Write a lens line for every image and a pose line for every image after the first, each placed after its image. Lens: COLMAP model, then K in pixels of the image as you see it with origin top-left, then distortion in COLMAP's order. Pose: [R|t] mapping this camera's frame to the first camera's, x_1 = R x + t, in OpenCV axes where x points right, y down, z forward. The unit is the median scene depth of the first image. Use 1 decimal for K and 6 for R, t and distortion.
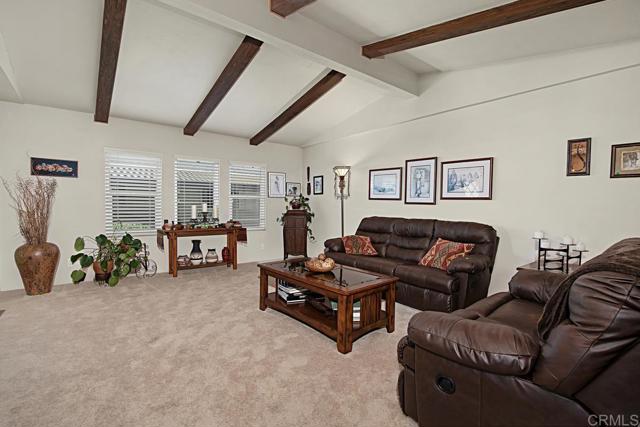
lens RADIAL K [[287.8, 0, 325.3], [0, 287.8, 212.4], [0, 0, 1]] dist [-0.013687, -0.000064]
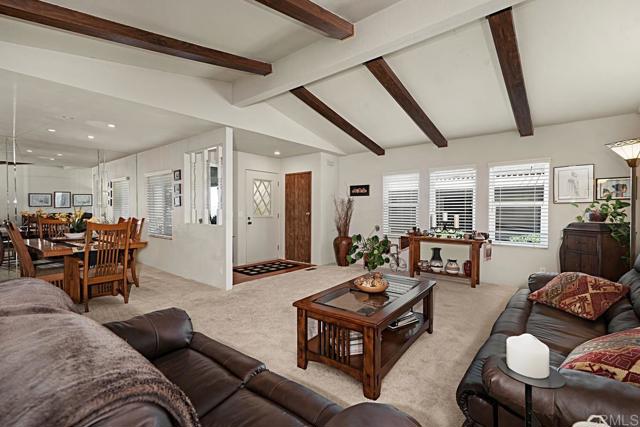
lens RADIAL K [[287.8, 0, 324.7], [0, 287.8, 215.1], [0, 0, 1]] dist [-0.013687, -0.000064]
pose [[0.215903, 0.001704, -0.976413, 0.629059], [-0.027809, 0.999604, -0.004405, -0.007400], [0.976019, 0.028104, 0.215865, 0.502518]]
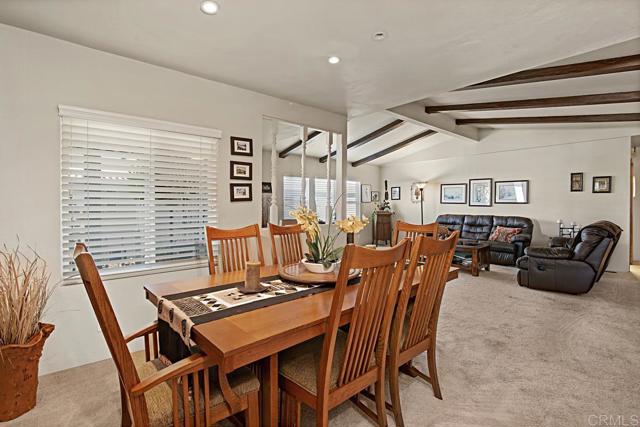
lens RADIAL K [[287.8, 0, 319.0], [0, 287.8, 209.0], [0, 0, 1]] dist [-0.013687, -0.000064]
pose [[0.999786, -0.012987, 0.016074, -0.589624], [0.013178, 0.999843, -0.011805, -0.005174], [-0.015918, 0.012014, 0.999801, -0.597431]]
